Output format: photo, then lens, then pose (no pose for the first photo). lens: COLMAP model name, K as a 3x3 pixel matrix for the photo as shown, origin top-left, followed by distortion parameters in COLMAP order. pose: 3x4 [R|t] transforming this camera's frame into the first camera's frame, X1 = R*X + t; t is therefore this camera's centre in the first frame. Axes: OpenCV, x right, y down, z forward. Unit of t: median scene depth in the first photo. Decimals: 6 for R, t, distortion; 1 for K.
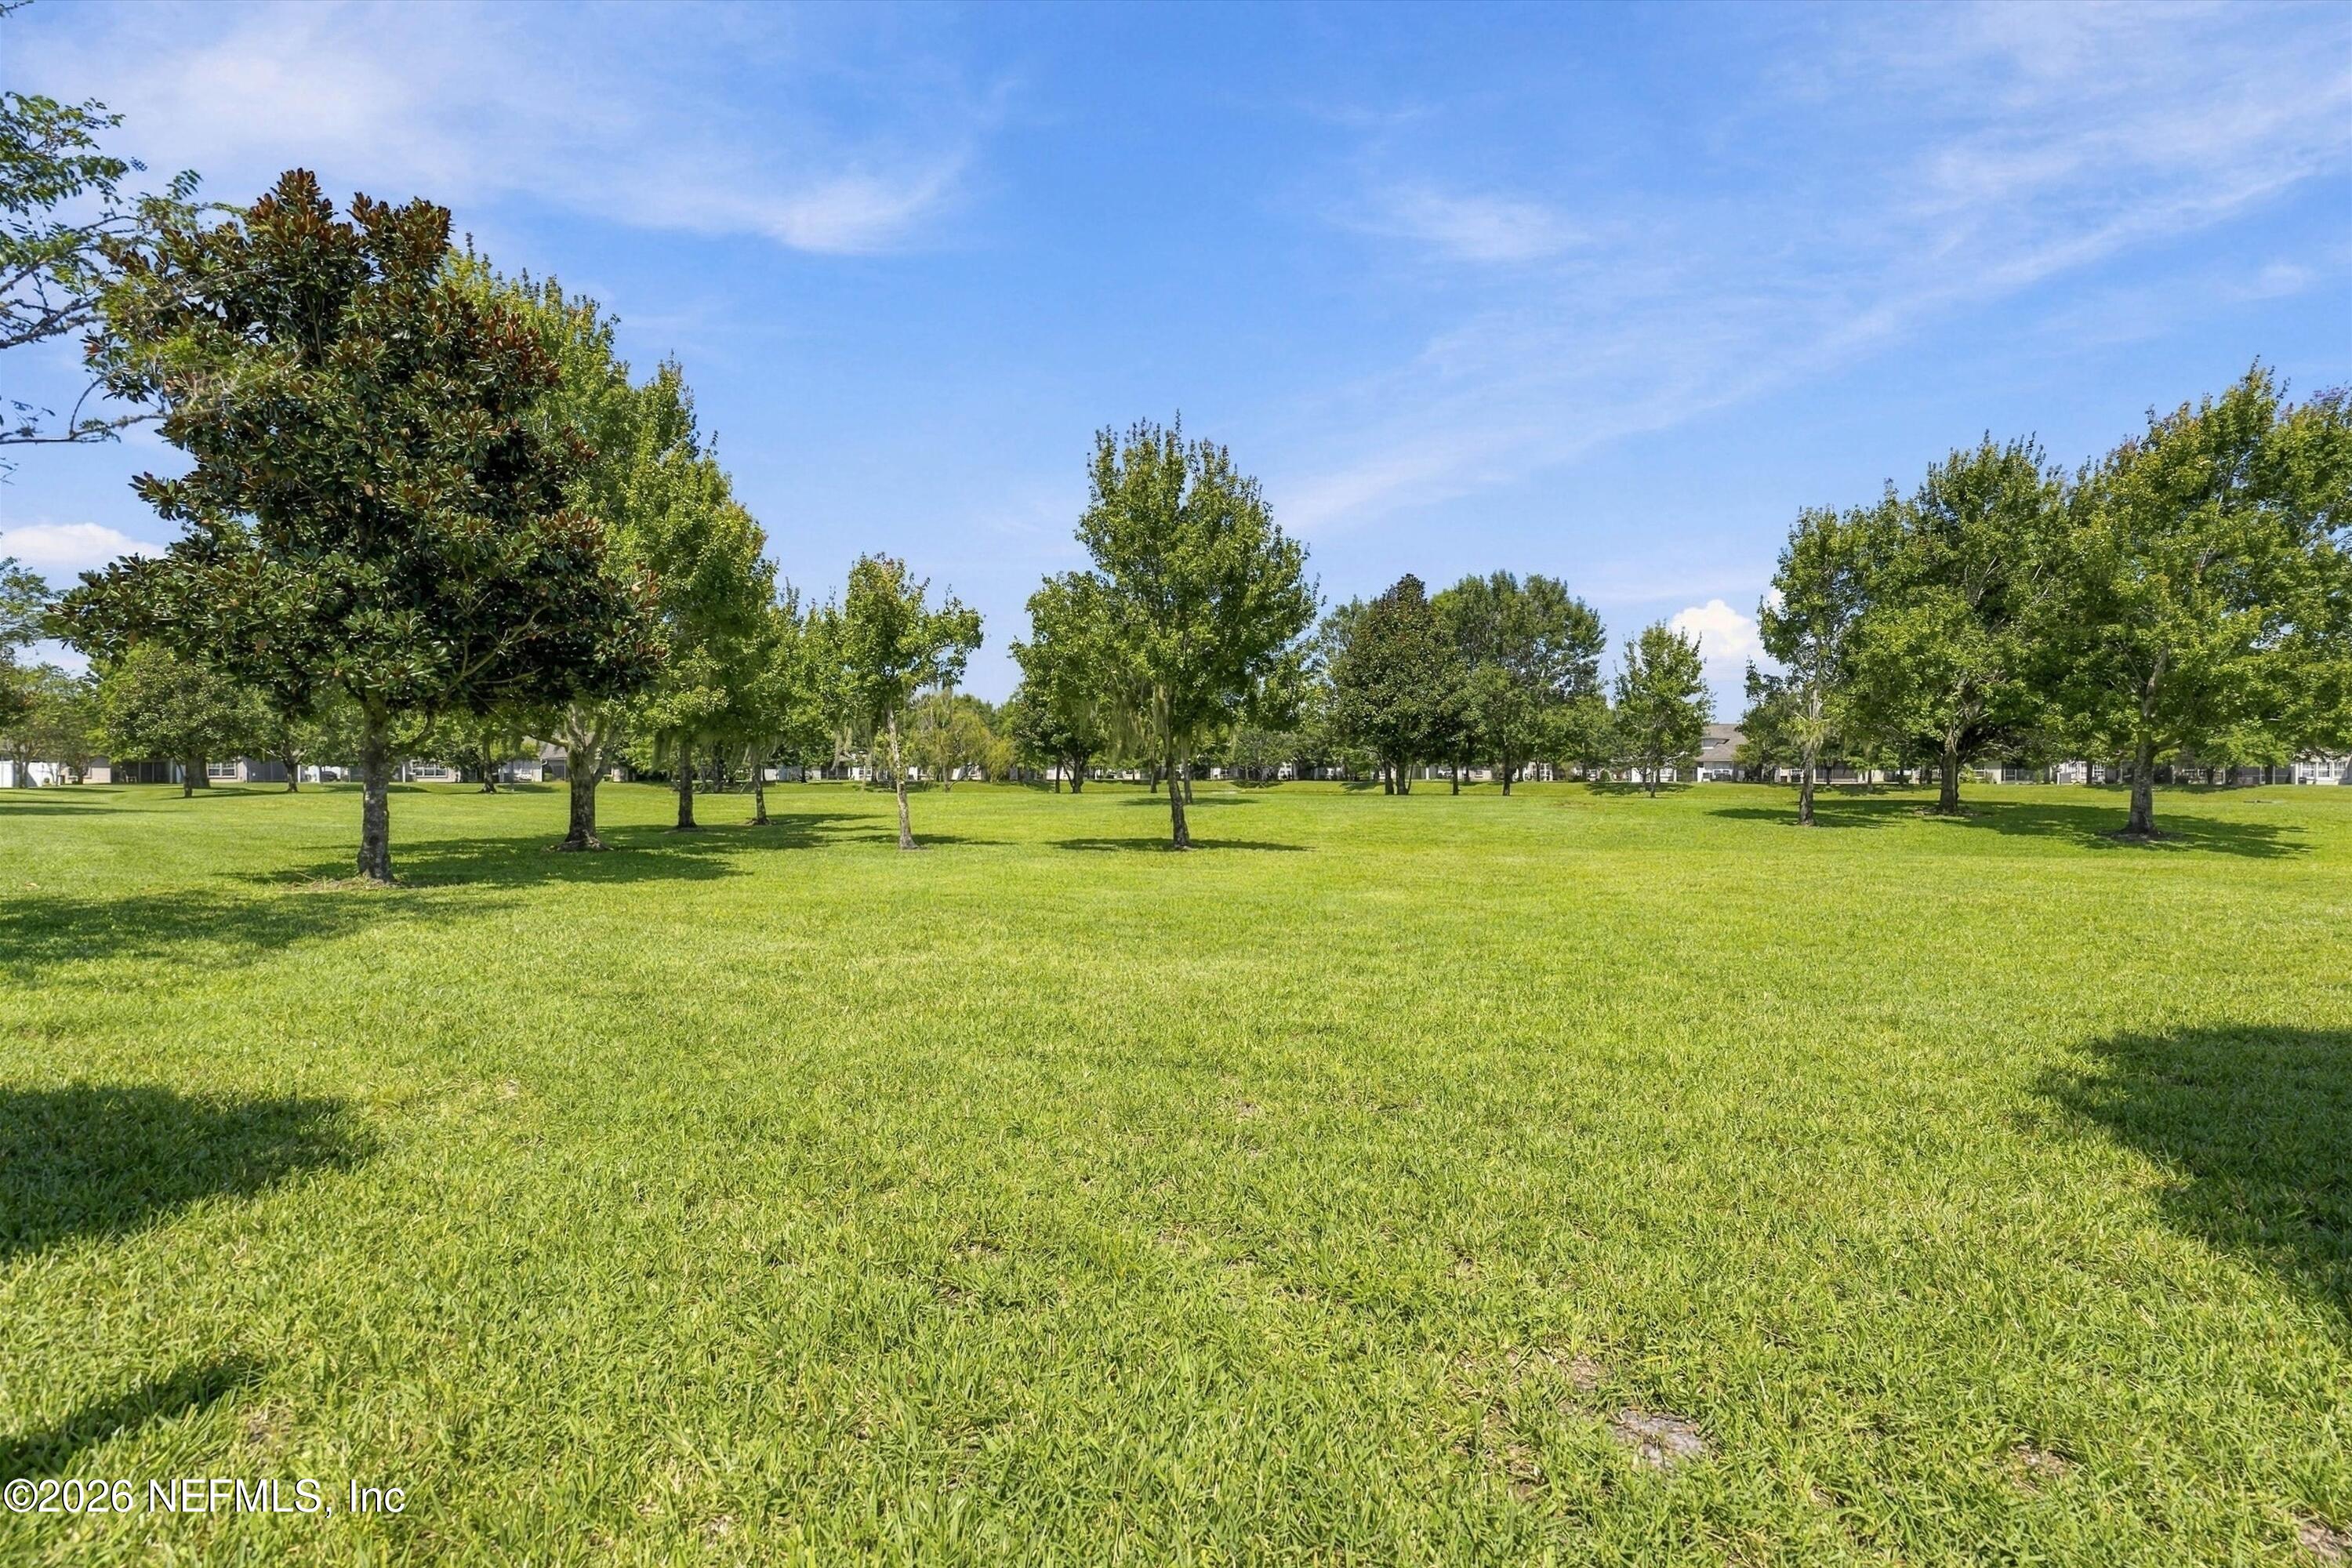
lens RADIAL K [[1085.7, 0, 1169.6], [0, 1085.7, 778.3], [0, 0, 1]] dist [0.002204, 0.000357]
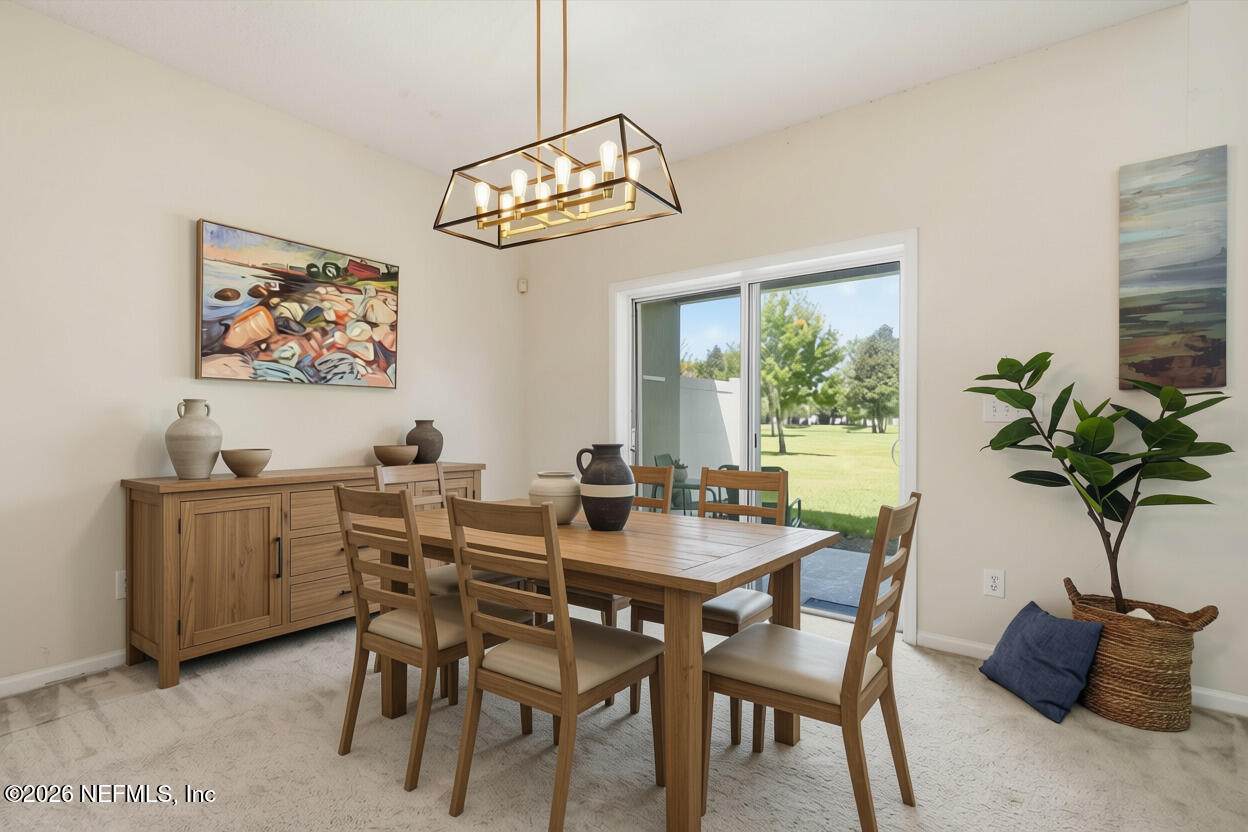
lens RADIAL K [[576.1, 0, 620.6], [0, 576.1, 413.0], [0, 0, 1]] dist [0.002204, 0.000357]
pose [[0.977671, -0.001504, -0.210137, -0.060109], [-0.002238, 0.999843, -0.017567, -0.003833], [0.210130, 0.017645, 0.977514, -0.257216]]
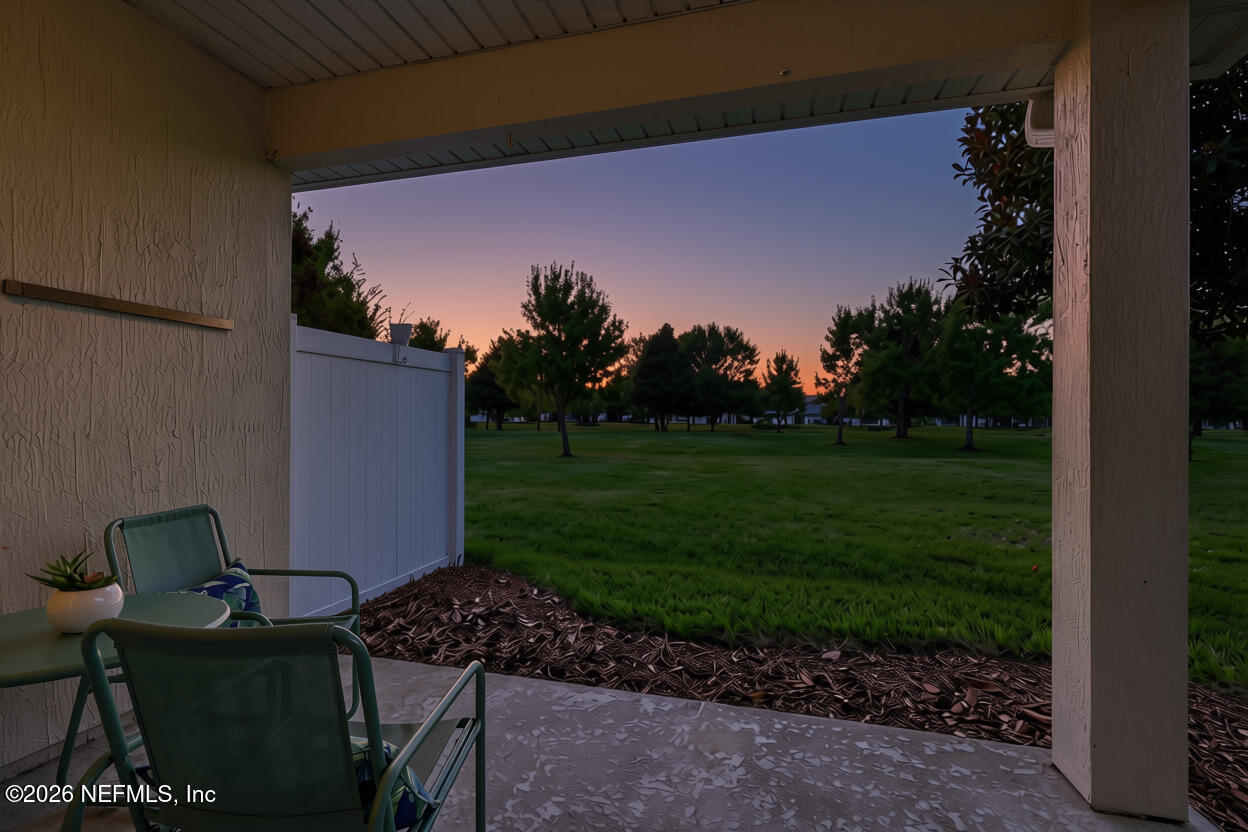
lens RADIAL K [[576.1, 0, 620.6], [0, 576.1, 413.0], [0, 0, 1]] dist [0.002204, 0.000357]
pose [[0.990014, 0.005643, 0.140855, -0.035234], [-0.003584, 0.999883, -0.014867, -0.004105], [-0.140922, 0.014213, 0.989919, -0.122194]]
